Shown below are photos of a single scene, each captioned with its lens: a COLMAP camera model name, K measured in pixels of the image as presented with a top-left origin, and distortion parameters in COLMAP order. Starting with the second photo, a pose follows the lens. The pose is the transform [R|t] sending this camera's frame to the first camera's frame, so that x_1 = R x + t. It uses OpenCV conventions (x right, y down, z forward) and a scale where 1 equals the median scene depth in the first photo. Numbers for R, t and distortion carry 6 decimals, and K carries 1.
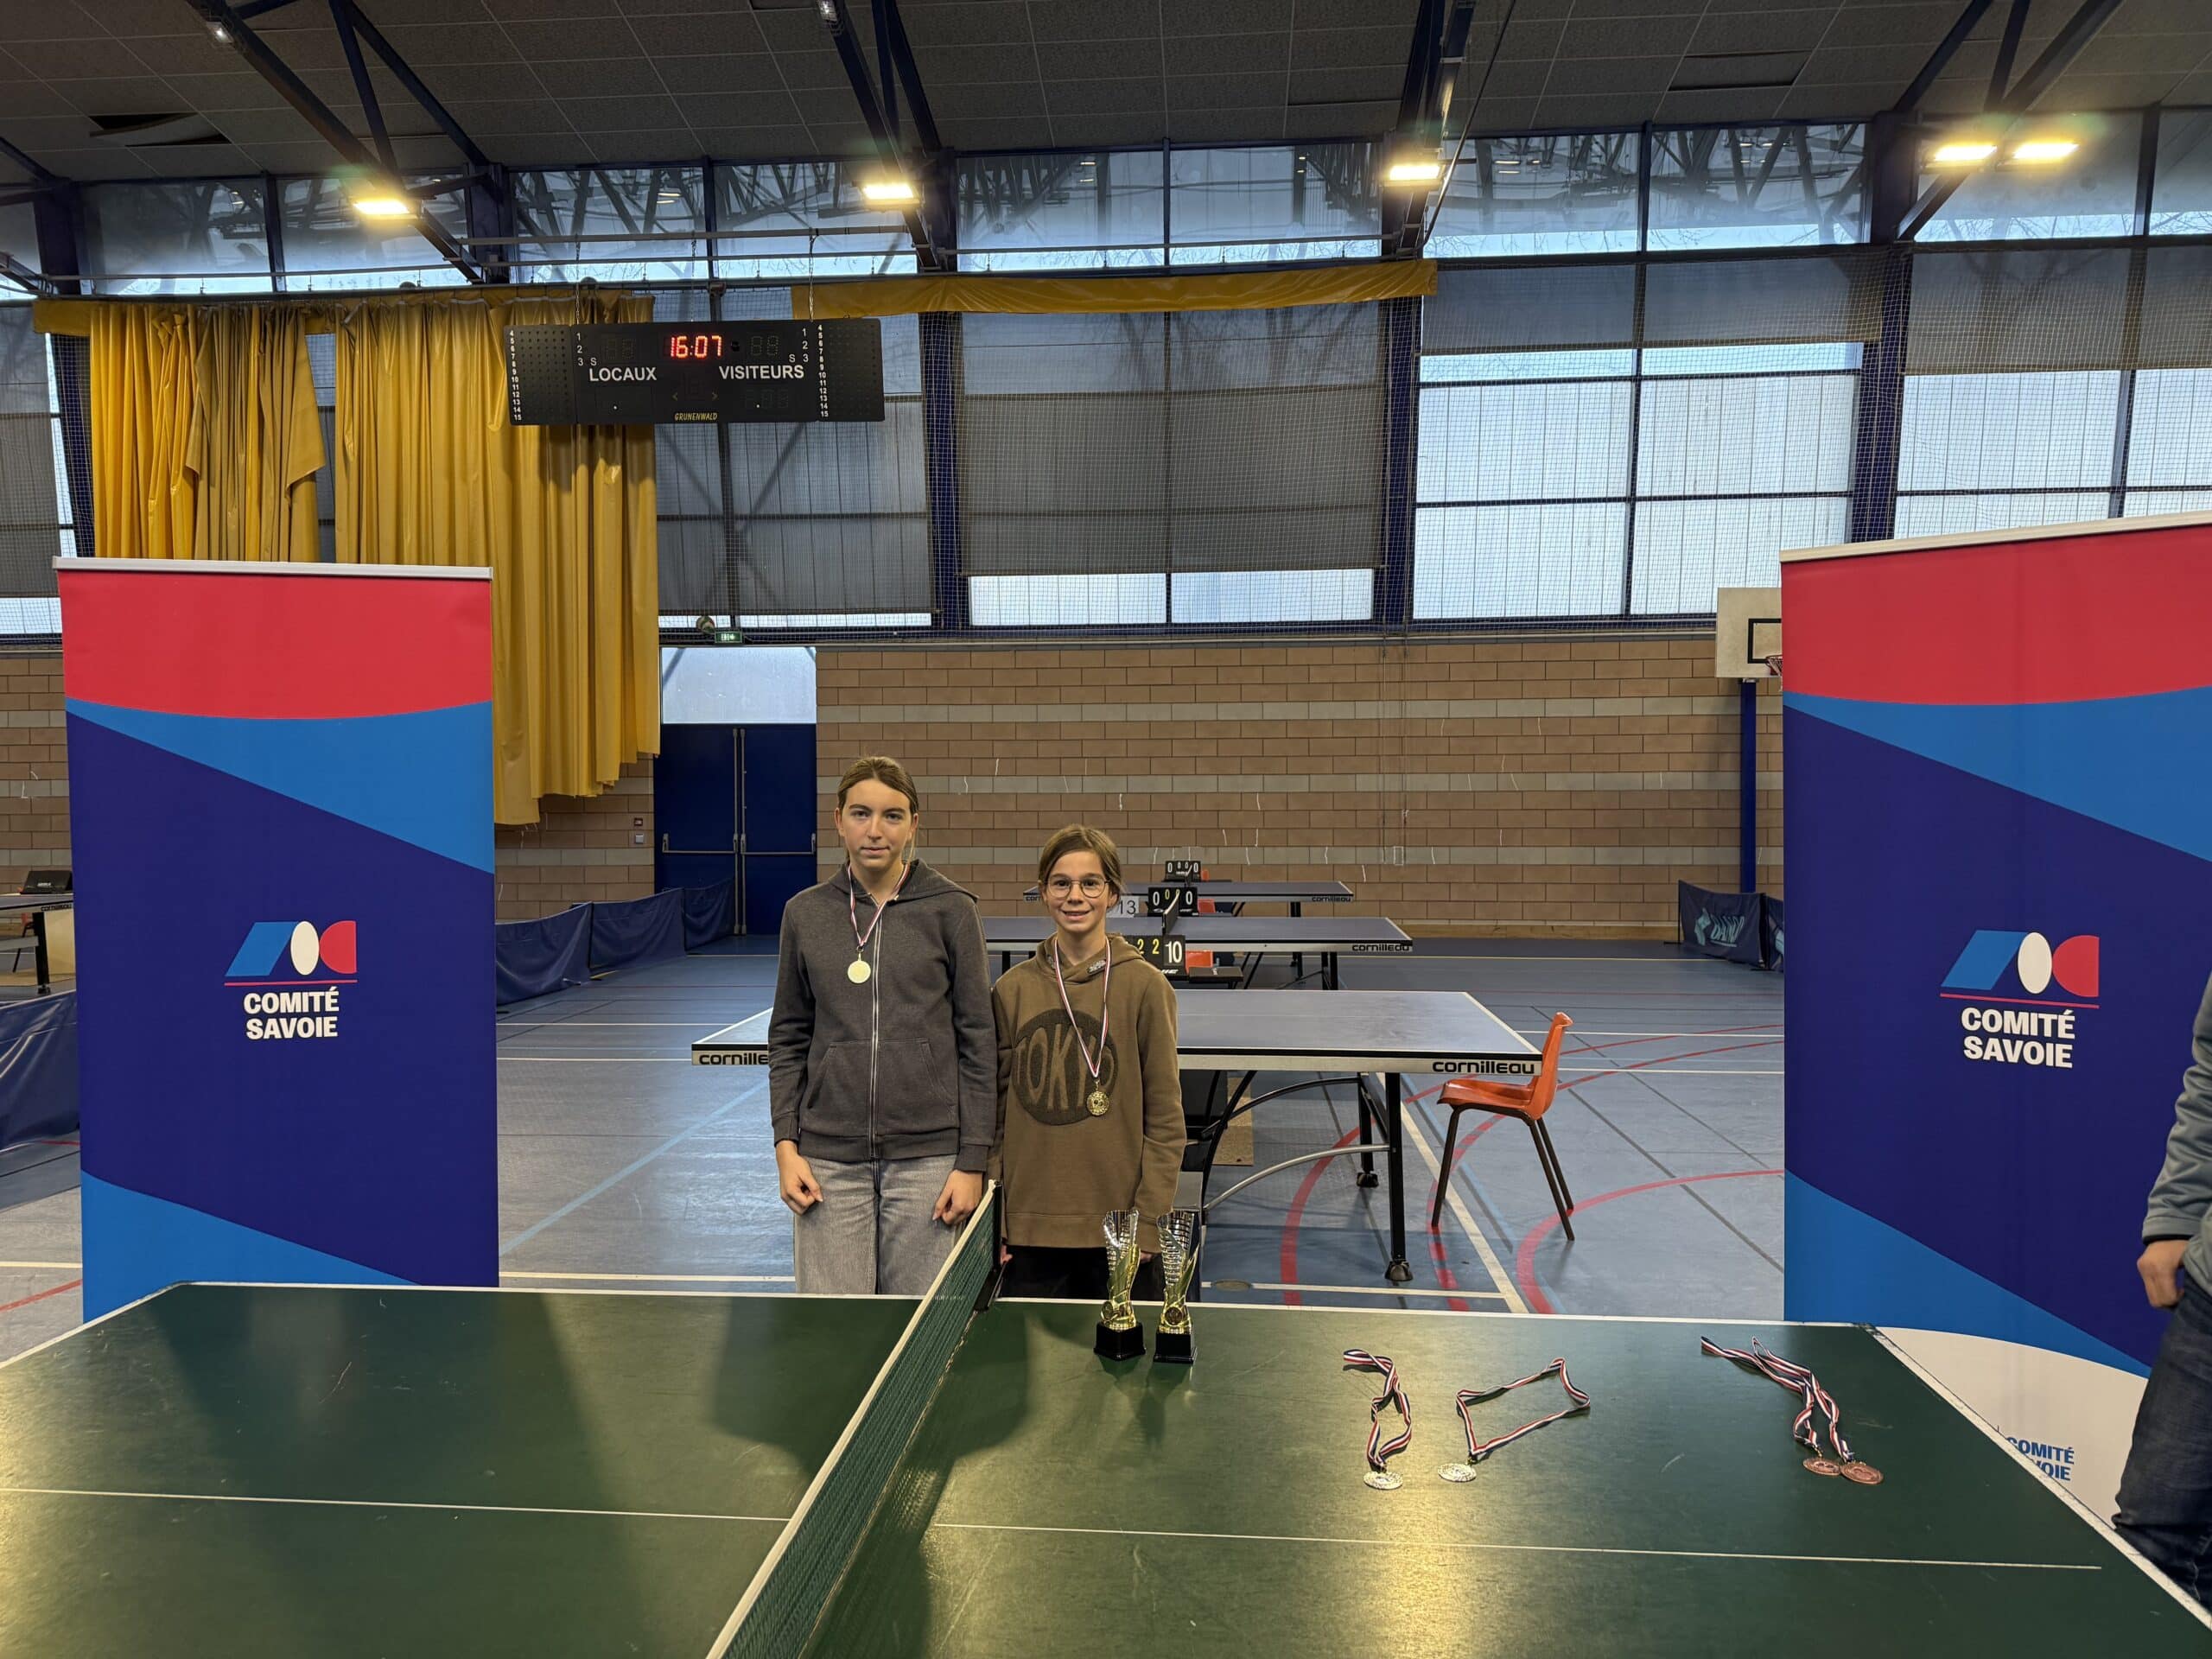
lens RADIAL K [[1553.7, 0, 1090.6], [0, 1553.7, 838.1], [0, 0, 1]] dist [0.034102, -0.037779]
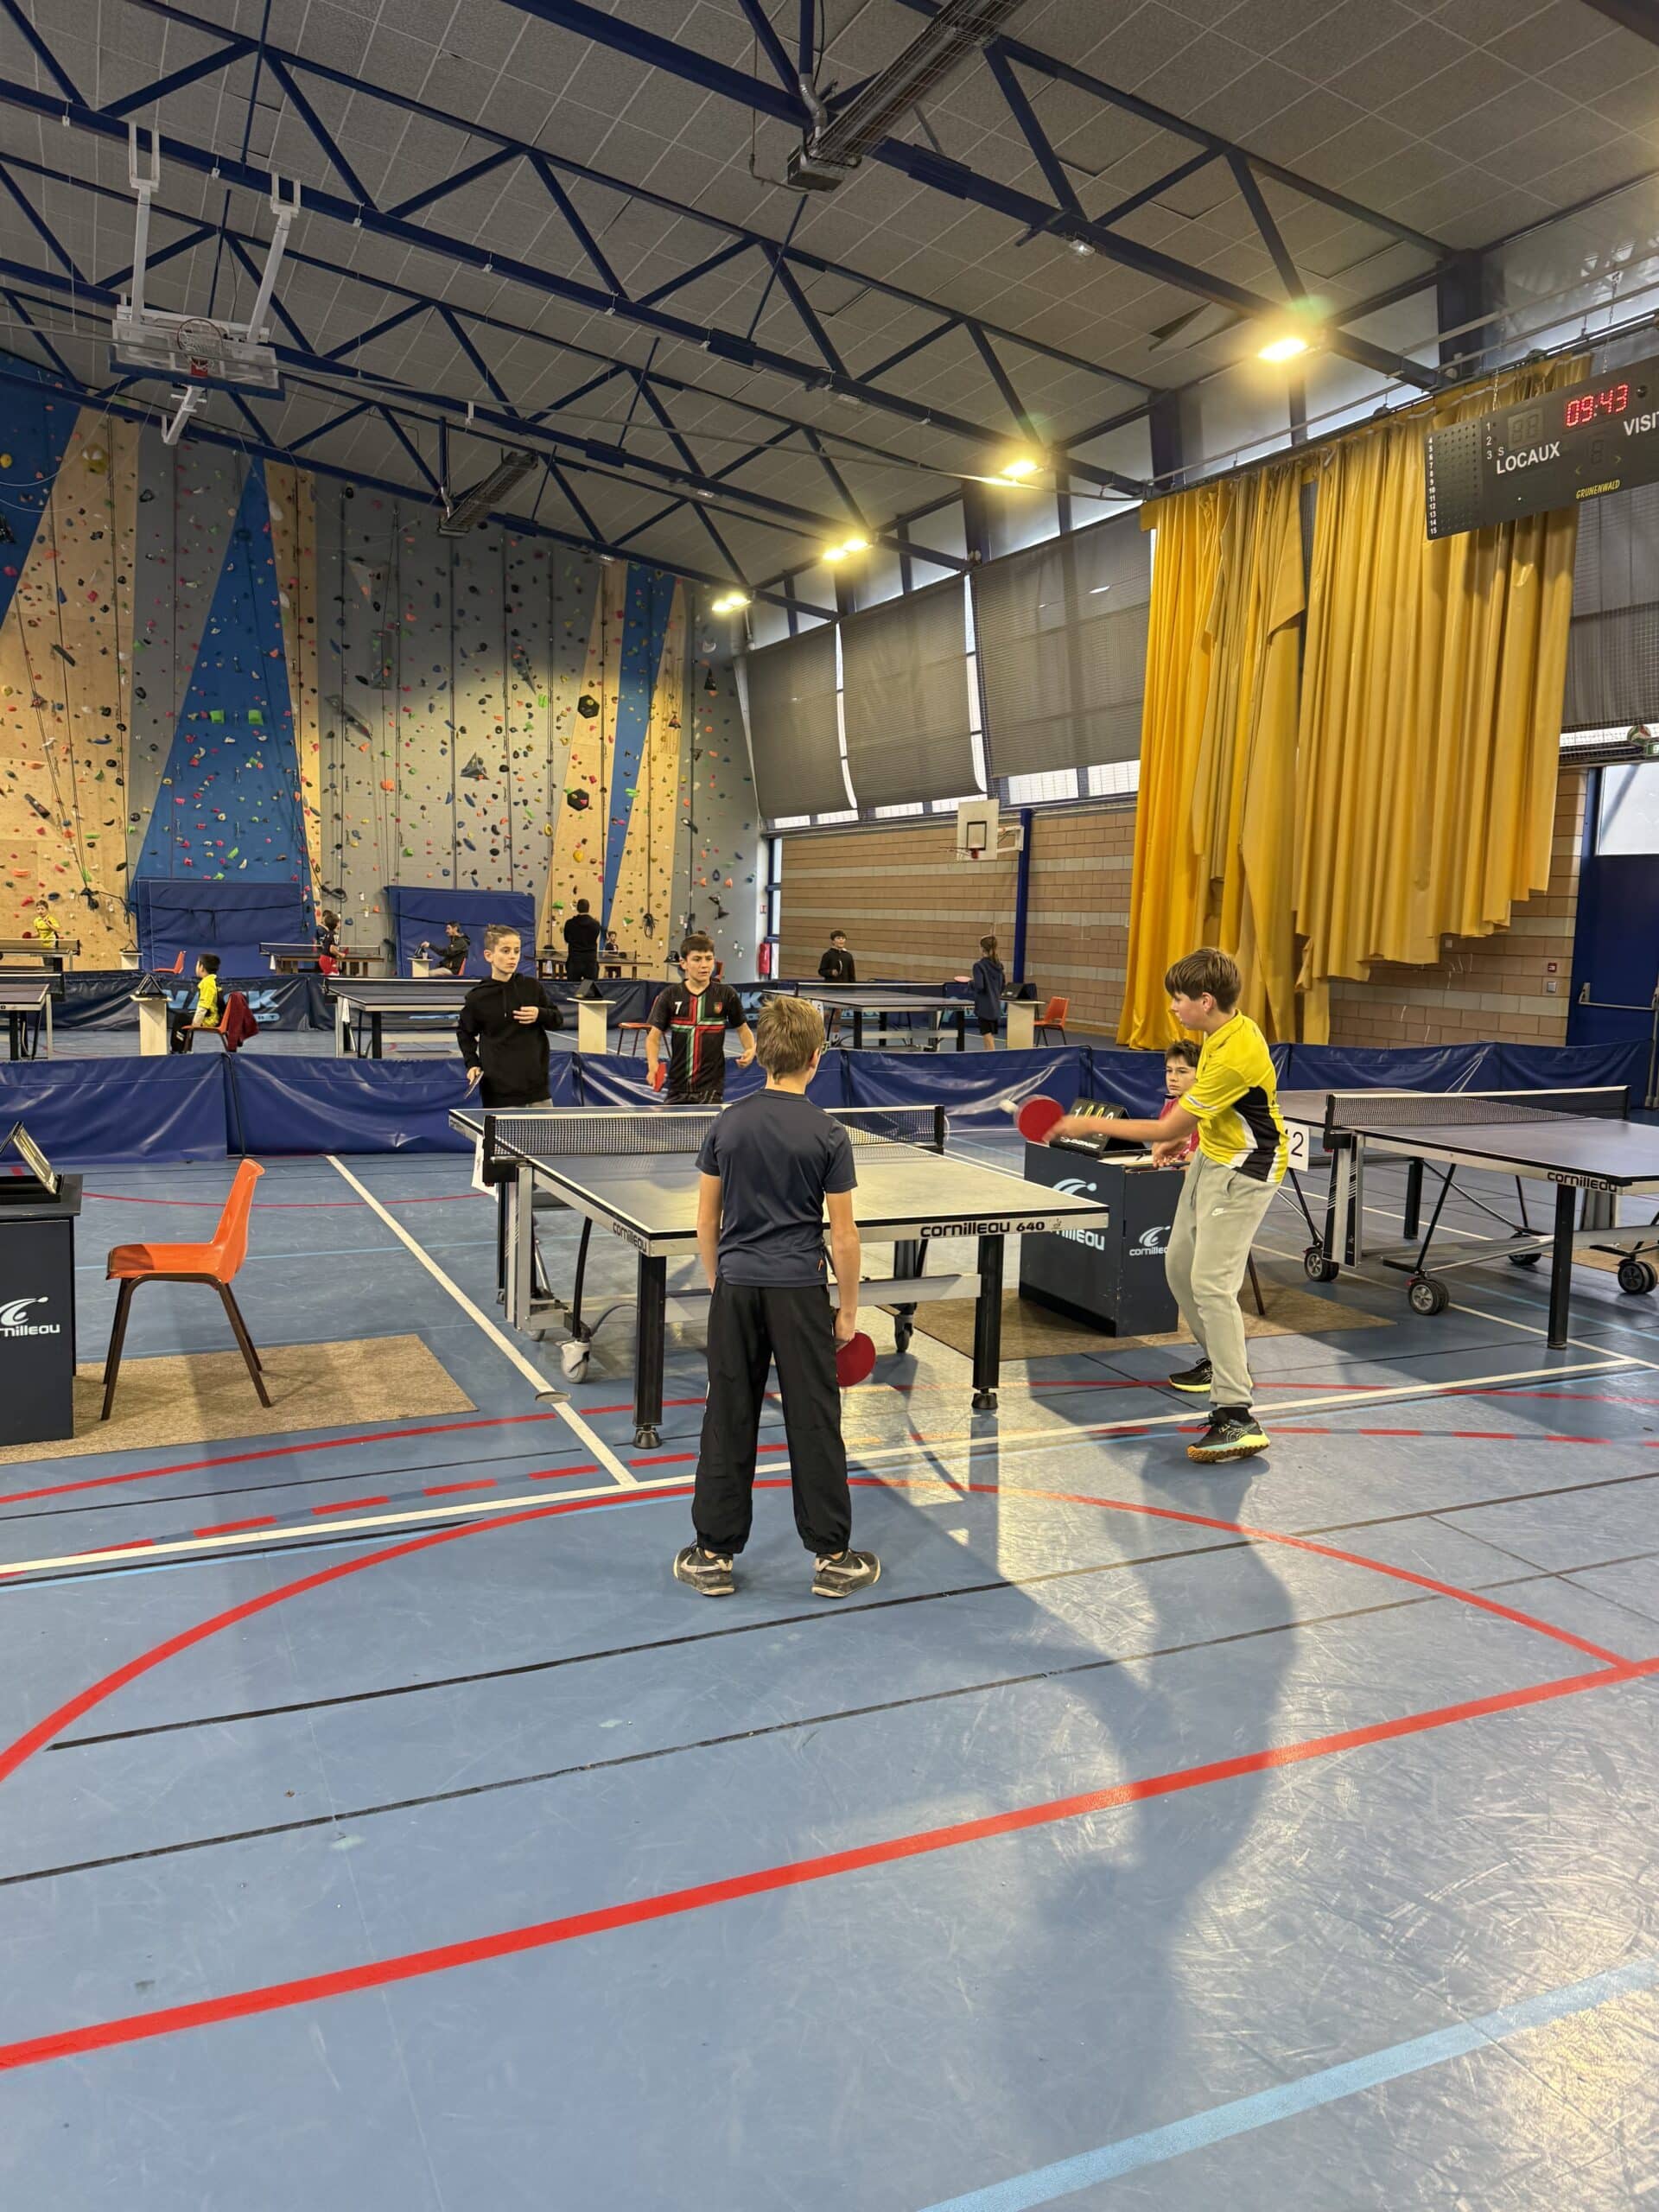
lens RADIAL K [[1588.6, 0, 809.2], [0, 1588.6, 1125.9], [0, 0, 1]] dist [0.035308, -0.013598]
pose [[0.501316, 0.125539, -0.856108, 0.310360], [-0.045111, 0.991865, 0.119031, -0.010791], [0.864087, -0.021053, 0.502901, 0.173396]]
